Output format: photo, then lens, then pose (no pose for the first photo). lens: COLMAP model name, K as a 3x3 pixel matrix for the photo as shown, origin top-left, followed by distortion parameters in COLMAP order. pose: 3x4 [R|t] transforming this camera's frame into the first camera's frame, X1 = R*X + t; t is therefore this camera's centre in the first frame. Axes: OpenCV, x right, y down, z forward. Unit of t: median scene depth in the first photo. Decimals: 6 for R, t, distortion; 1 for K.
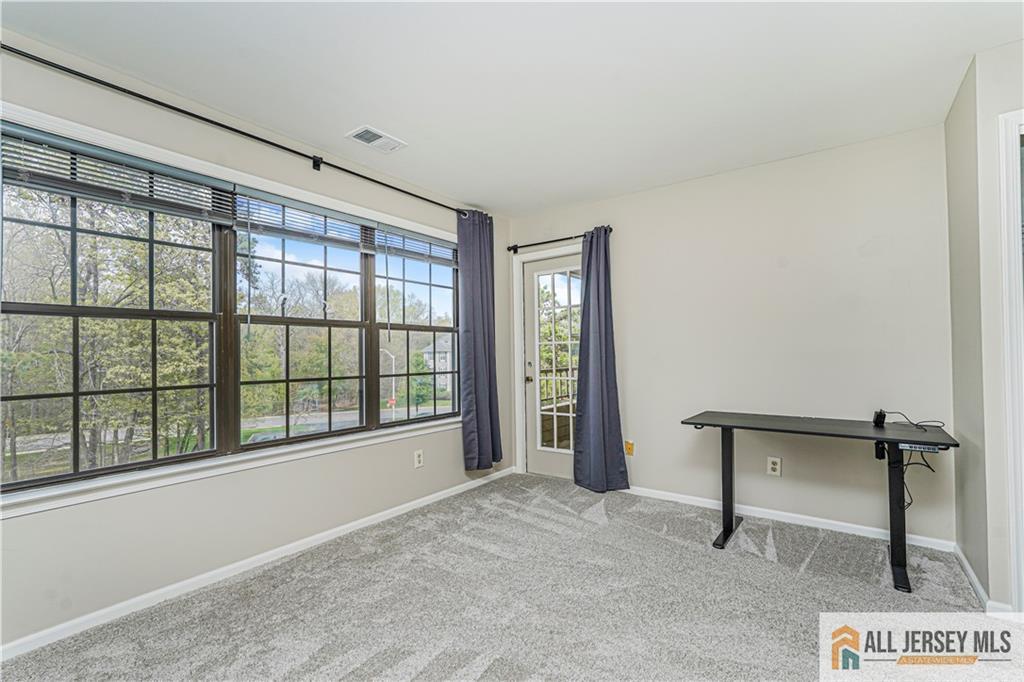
lens RADIAL K [[452.0, 0, 511.0], [0, 452.0, 346.0], [0, 0, 1]] dist [-0.023065, 0.010637]
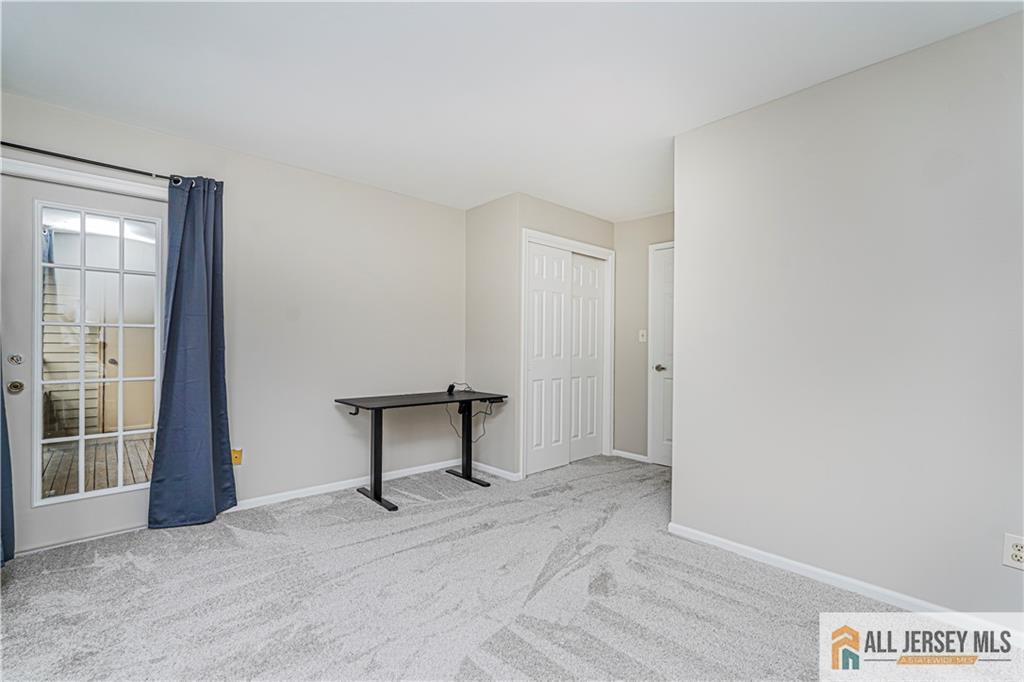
lens RADIAL K [[452.0, 0, 511.0], [0, 452.0, 346.0], [0, 0, 1]] dist [-0.023065, 0.010637]
pose [[0.189204, 0.013270, 0.981848, -0.469502], [-0.024142, 0.999669, -0.008859, 0.016437], [-0.981641, -0.022027, 0.189461, 0.354236]]
